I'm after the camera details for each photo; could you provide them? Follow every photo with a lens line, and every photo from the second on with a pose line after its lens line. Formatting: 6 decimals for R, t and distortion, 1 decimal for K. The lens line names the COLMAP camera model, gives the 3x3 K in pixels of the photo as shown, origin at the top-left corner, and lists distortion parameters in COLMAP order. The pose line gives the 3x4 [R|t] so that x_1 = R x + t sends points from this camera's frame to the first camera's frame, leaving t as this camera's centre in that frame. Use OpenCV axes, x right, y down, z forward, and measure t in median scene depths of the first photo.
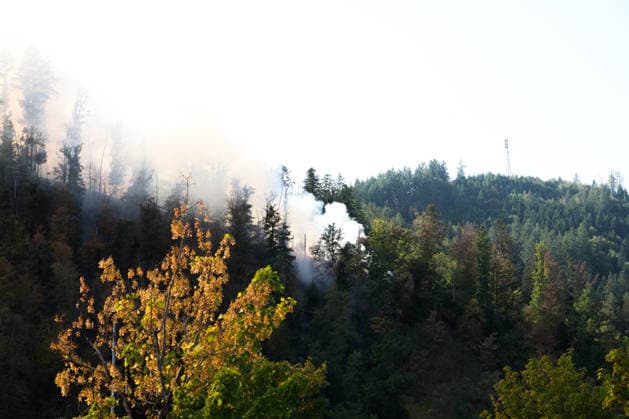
lens RADIAL K [[1289.5, 0, 314.5], [0, 1289.5, 209.5], [0, 0, 1]] dist [0.051820, -0.357627]
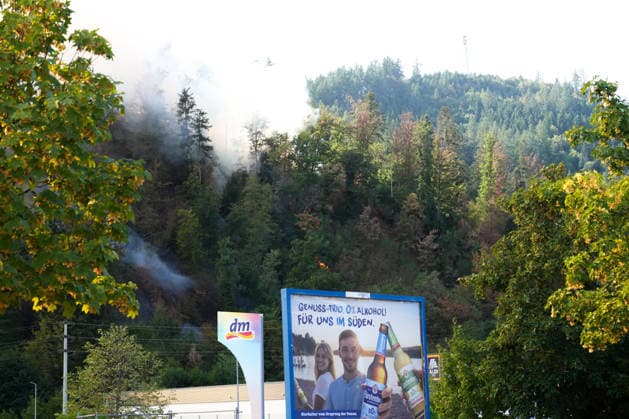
lens RADIAL K [[1289.5, 0, 314.5], [0, 1289.5, 209.5], [0, 0, 1]] dist [0.051820, -0.357627]
pose [[0.999783, -0.005893, 0.020004, 0.035068], [0.004613, 0.997975, 0.063447, 0.021936], [-0.020338, -0.063341, 0.997785, 0.096764]]
